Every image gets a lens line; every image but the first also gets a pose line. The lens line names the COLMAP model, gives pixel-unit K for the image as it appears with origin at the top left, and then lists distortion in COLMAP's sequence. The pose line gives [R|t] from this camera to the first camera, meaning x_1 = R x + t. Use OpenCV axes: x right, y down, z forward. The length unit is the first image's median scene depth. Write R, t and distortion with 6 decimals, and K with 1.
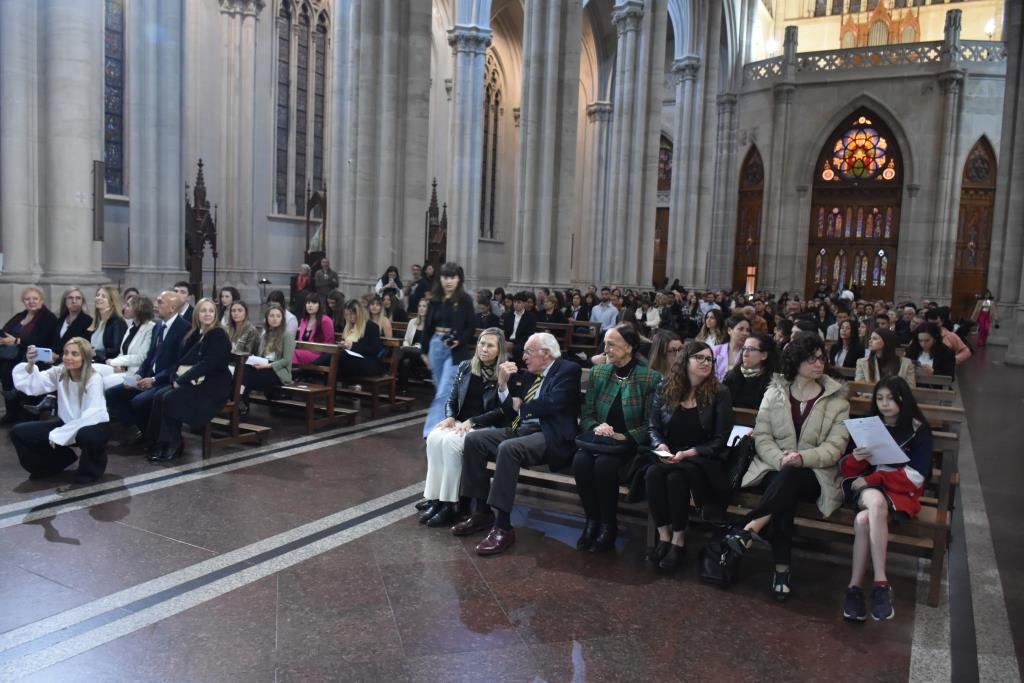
lens RADIAL K [[782.1, 0, 517.0], [0, 782.1, 345.1], [0, 0, 1]] dist [-0.030755, -0.000397]
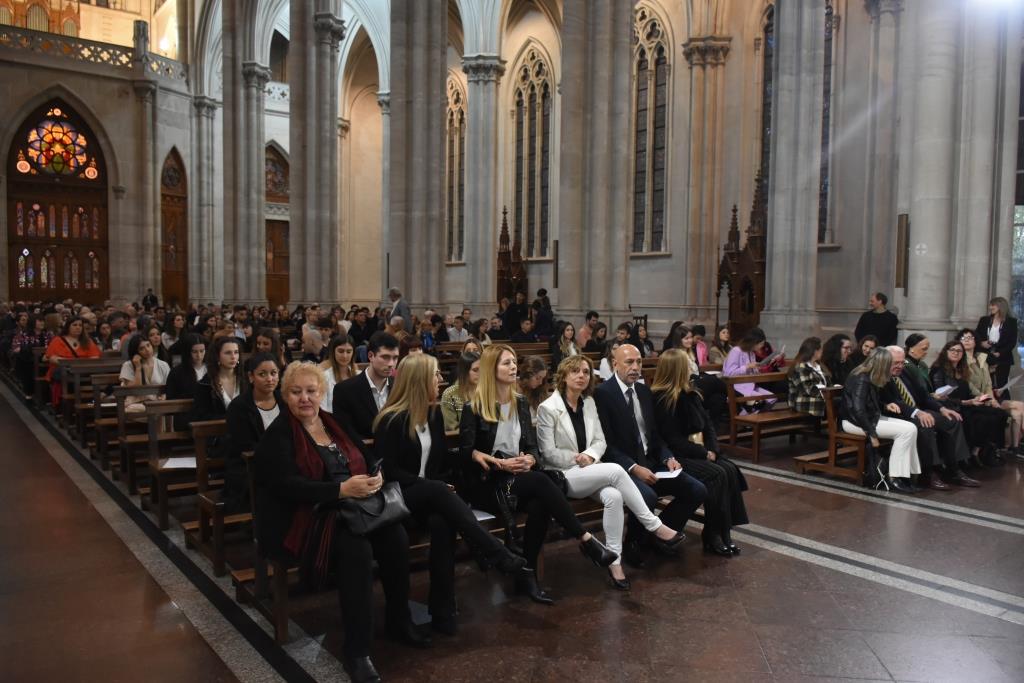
lens RADIAL K [[782.1, 0, 517.5], [0, 782.1, 336.7], [0, 0, 1]] dist [-0.030755, -0.000397]
pose [[0.405479, -0.079985, 0.910598, -0.200782], [0.081893, 0.995337, 0.050962, -0.022871], [-0.910429, 0.053907, 0.410138, 0.129889]]
